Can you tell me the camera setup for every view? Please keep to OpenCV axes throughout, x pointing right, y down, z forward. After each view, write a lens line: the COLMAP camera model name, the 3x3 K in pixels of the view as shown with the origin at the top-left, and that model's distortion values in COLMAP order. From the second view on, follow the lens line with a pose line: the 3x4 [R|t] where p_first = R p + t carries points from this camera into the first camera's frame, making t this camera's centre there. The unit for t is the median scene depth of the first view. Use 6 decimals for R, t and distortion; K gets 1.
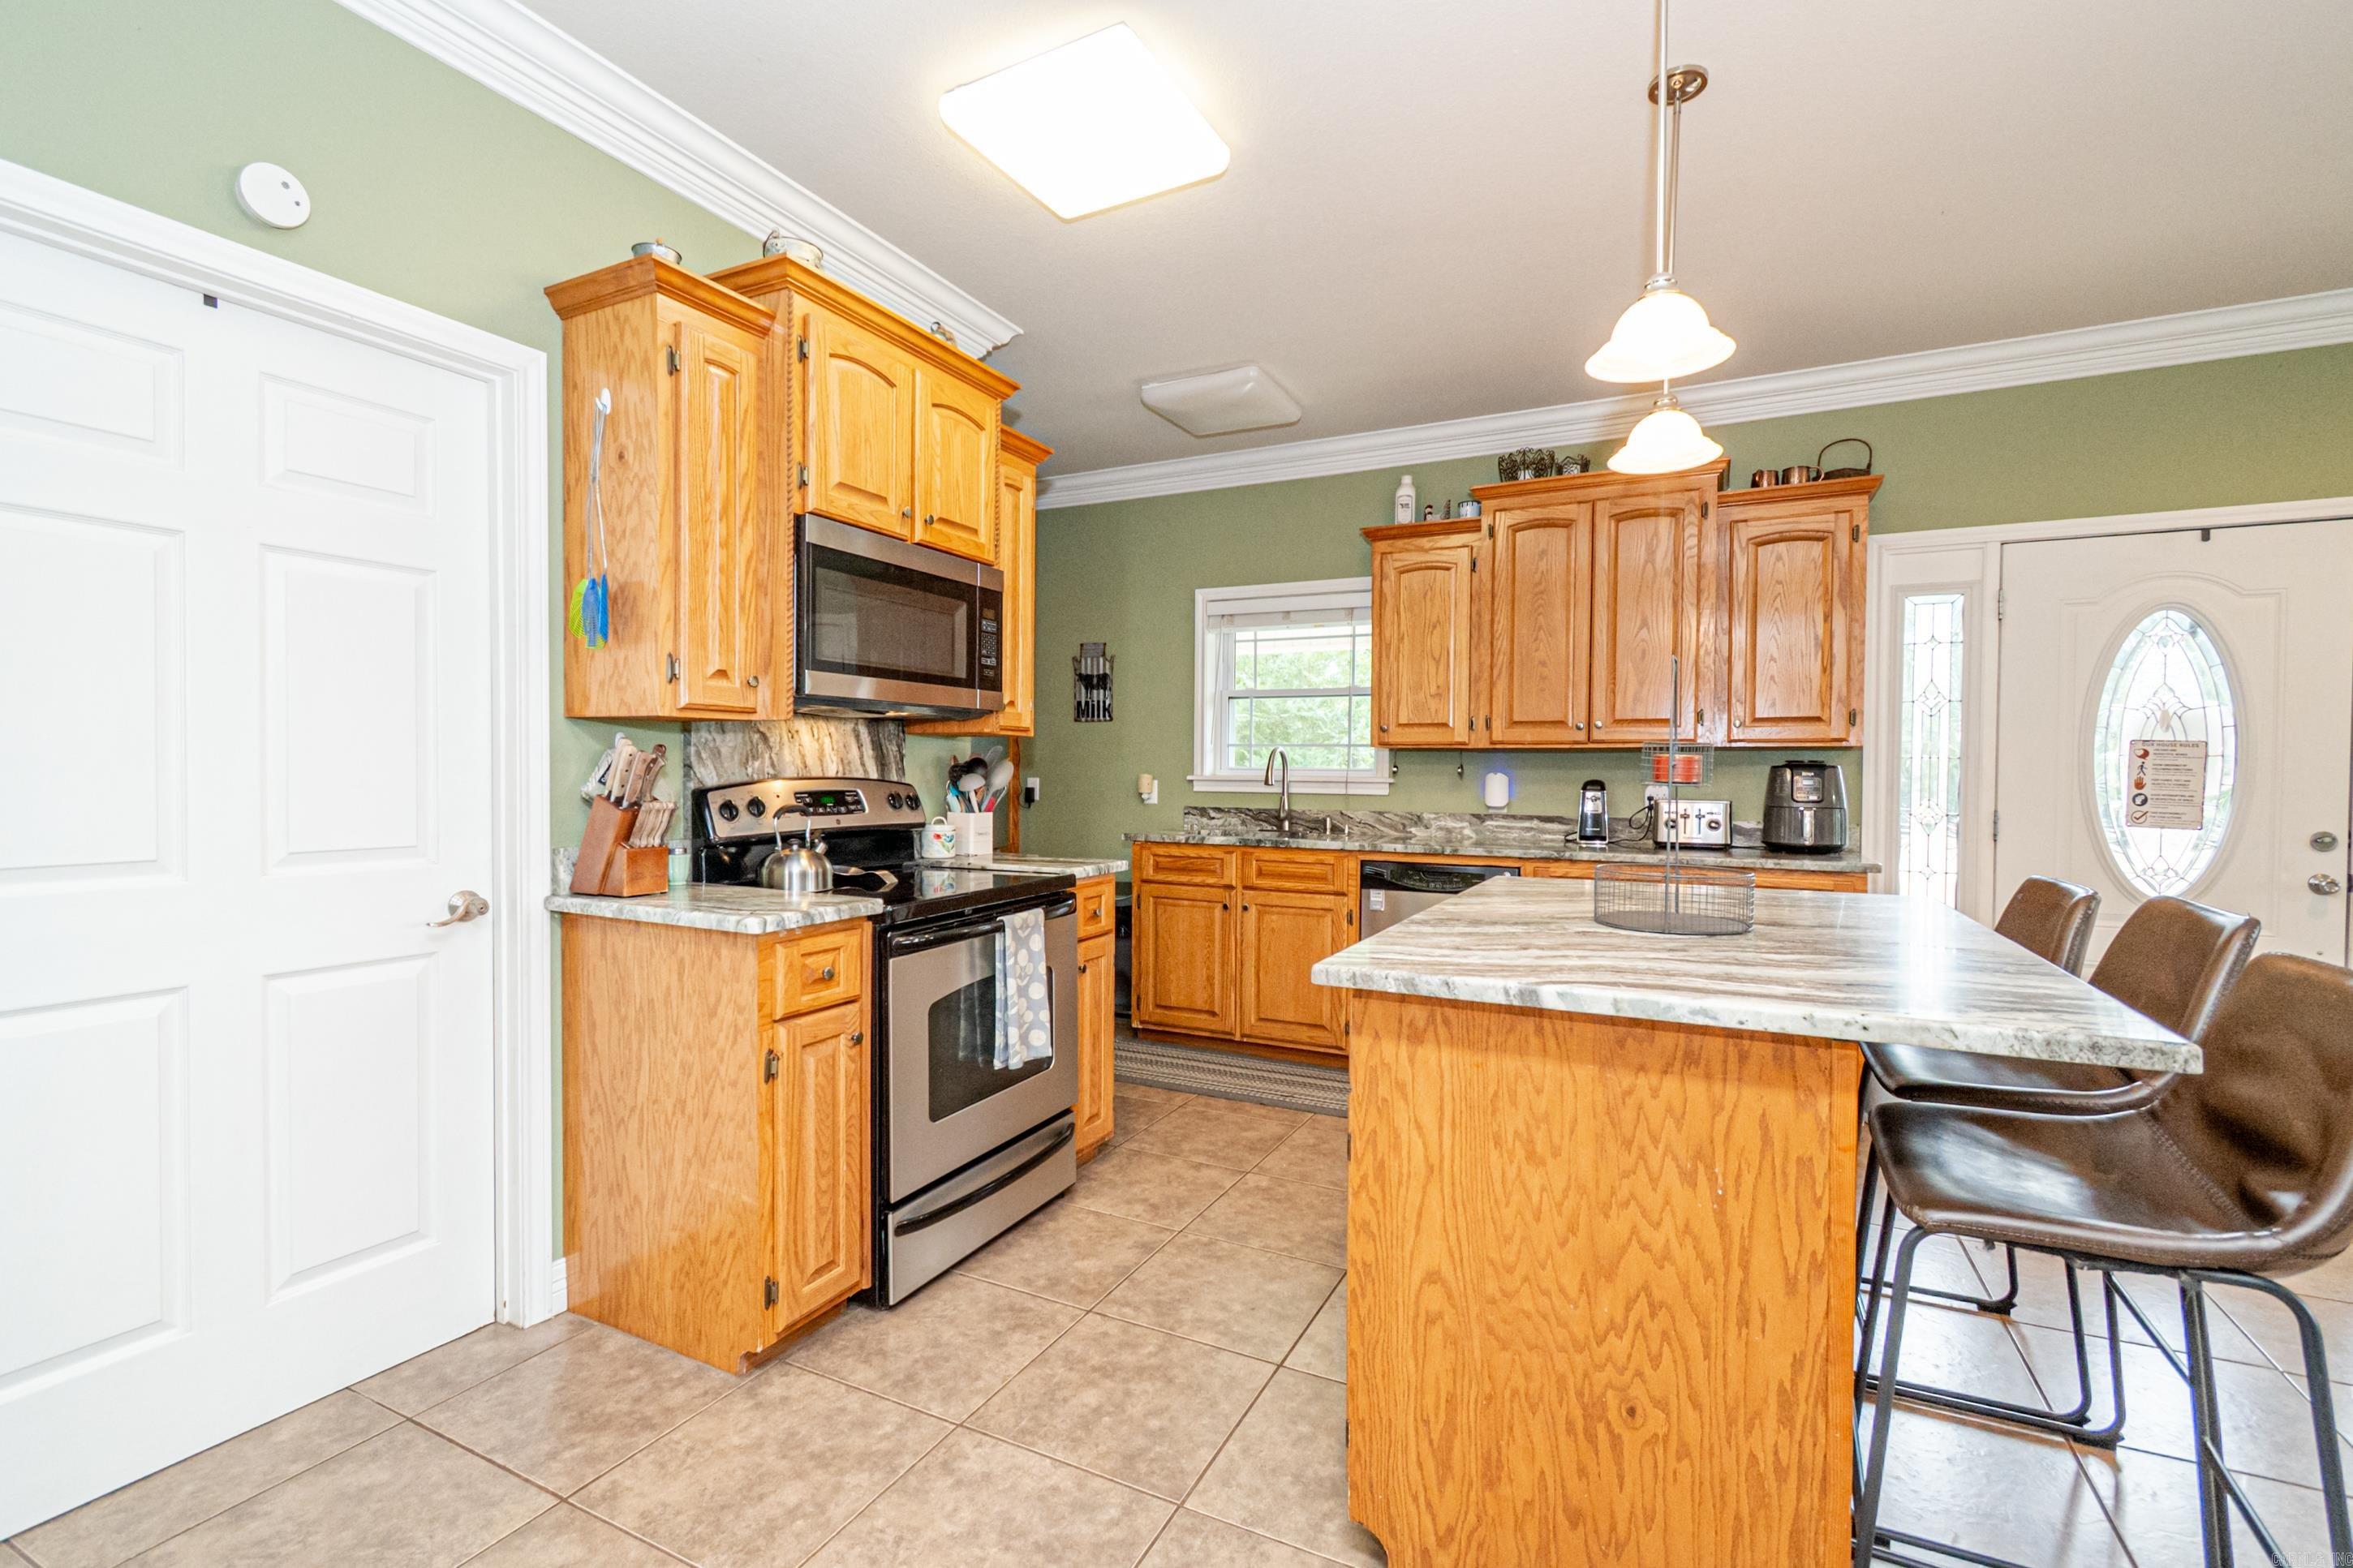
lens RADIAL K [[1043.9, 0, 1174.9], [0, 1043.9, 782.6], [0, 0, 1]] dist [0.001378, -0.000674]
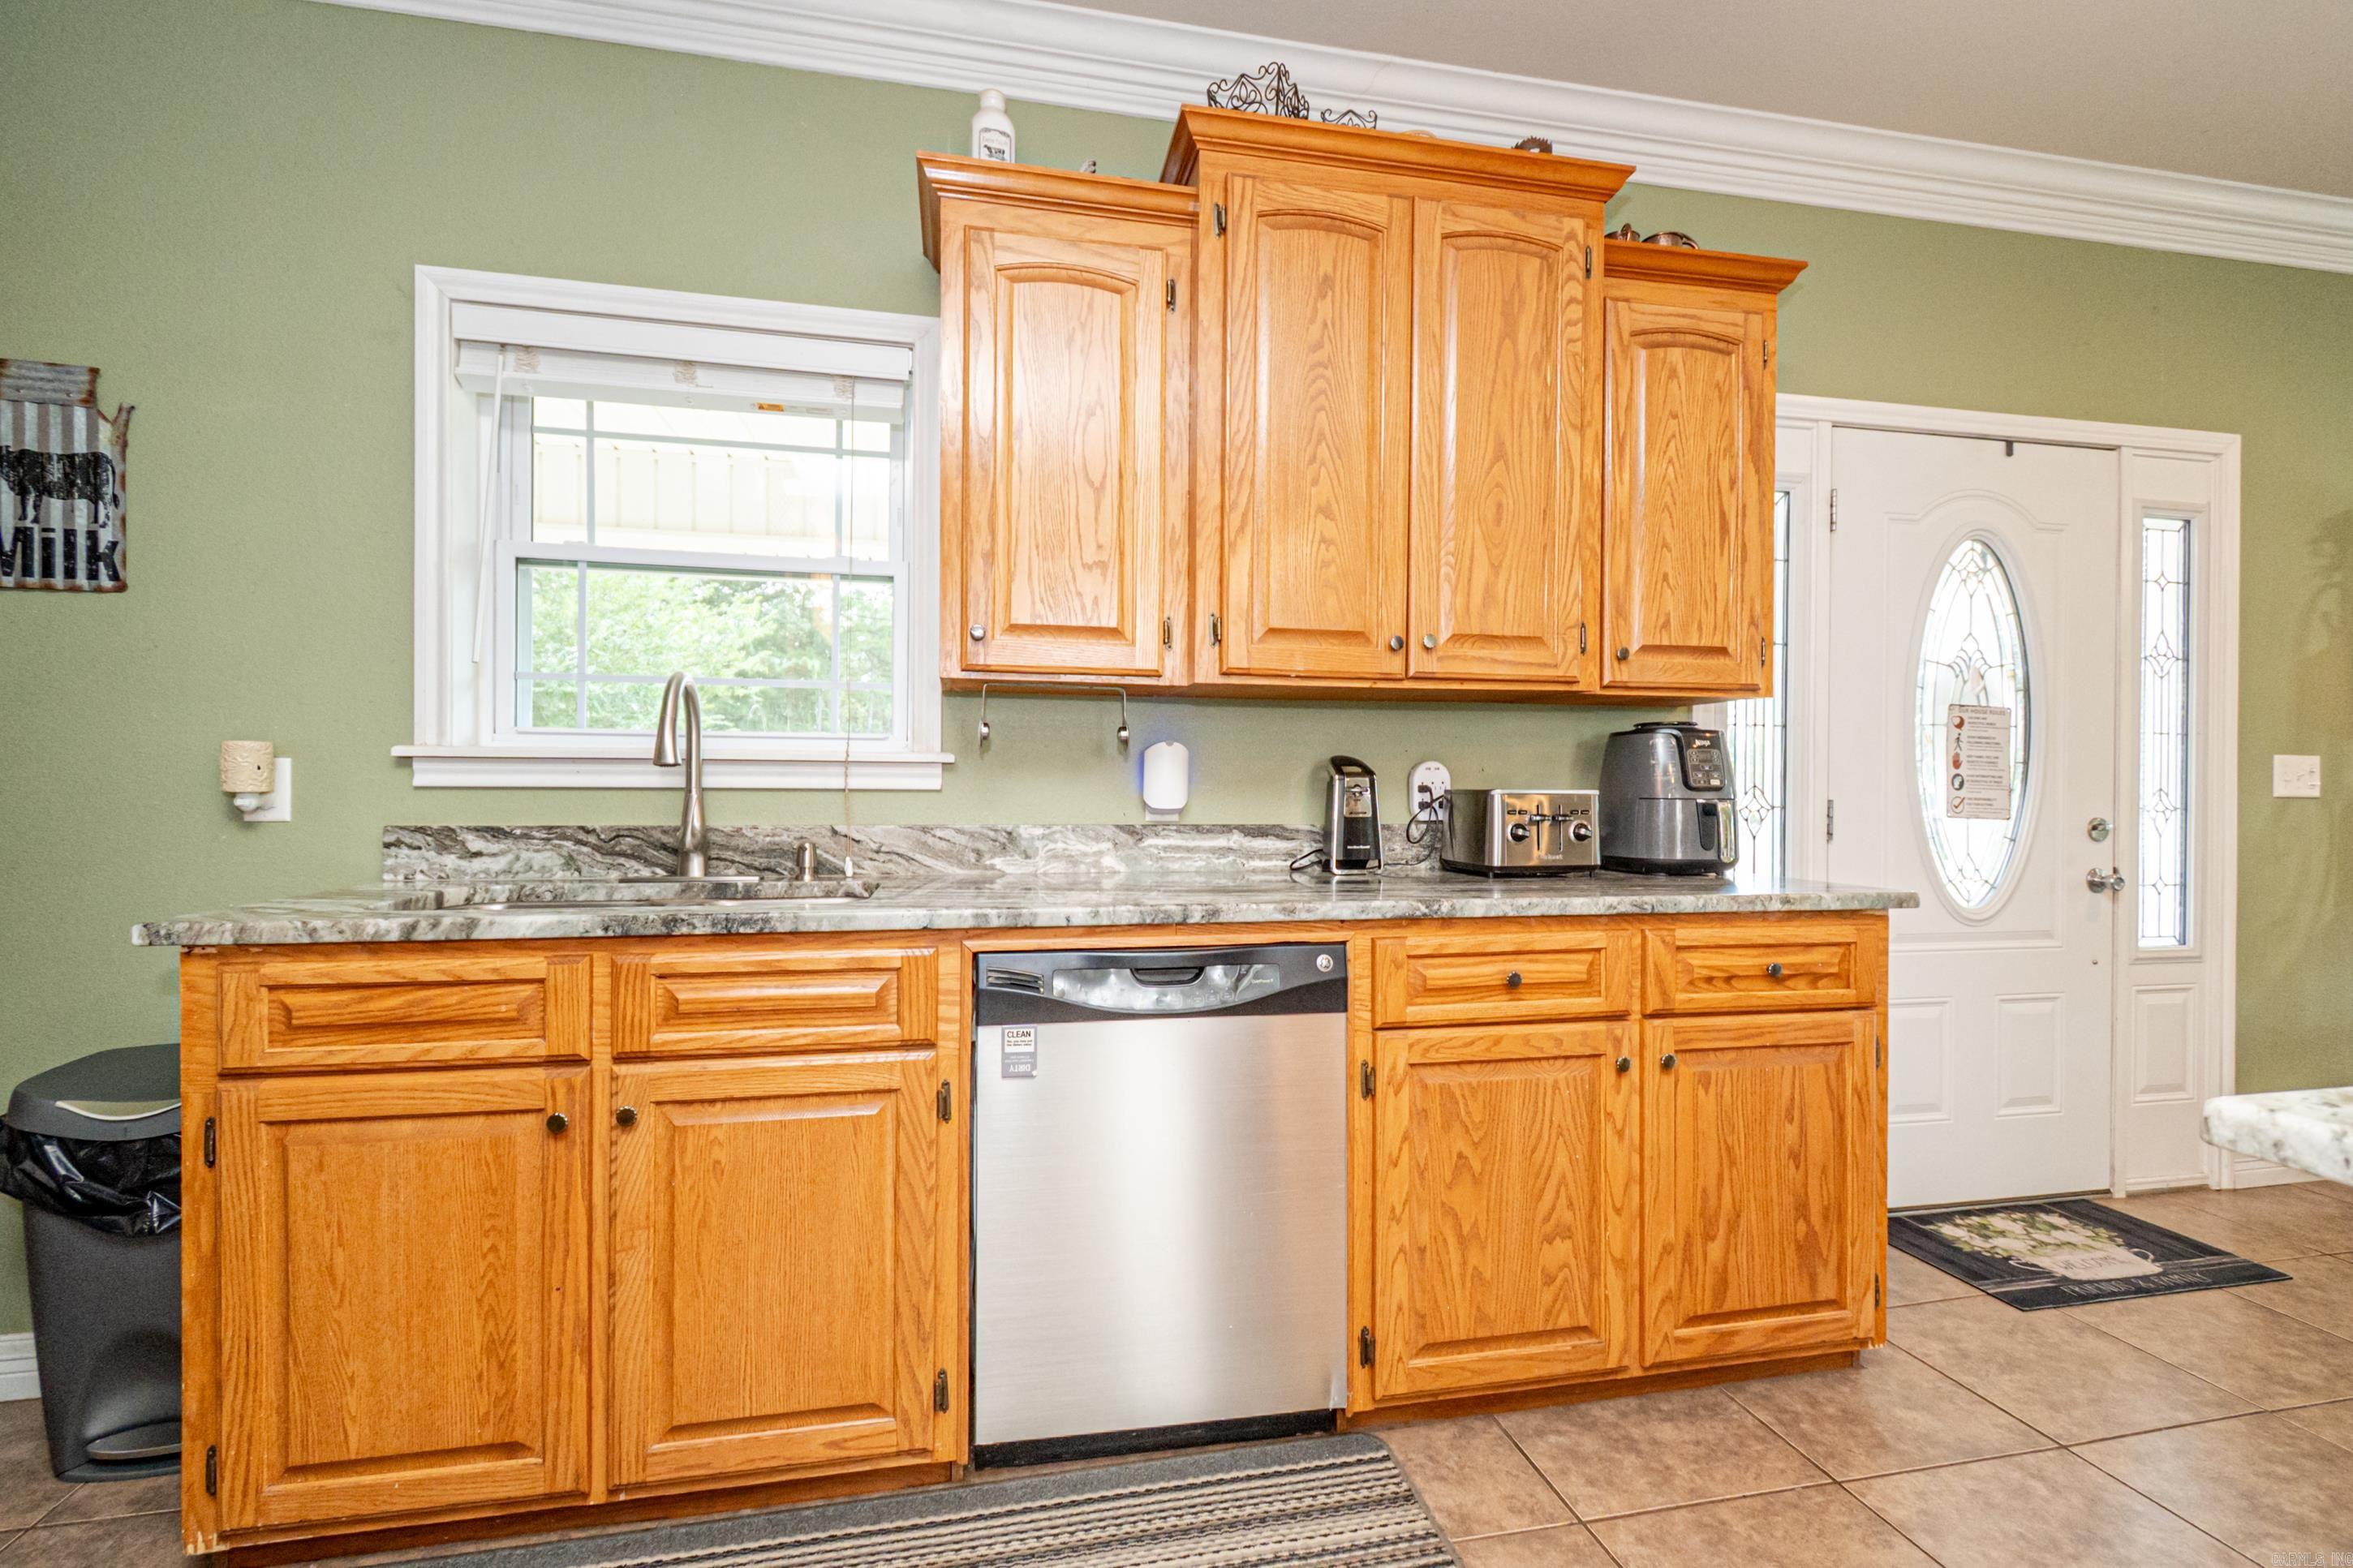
lens RADIAL K [[1043.9, 0, 1179.0], [0, 1043.9, 785.2], [0, 0, 1]] dist [0.001378, -0.000674]
pose [[0.777619, -0.005148, 0.628715, -0.005825], [0.007821, 0.999968, -0.001487, 0.011682], [-0.628687, 0.006074, 0.777635, 0.579836]]
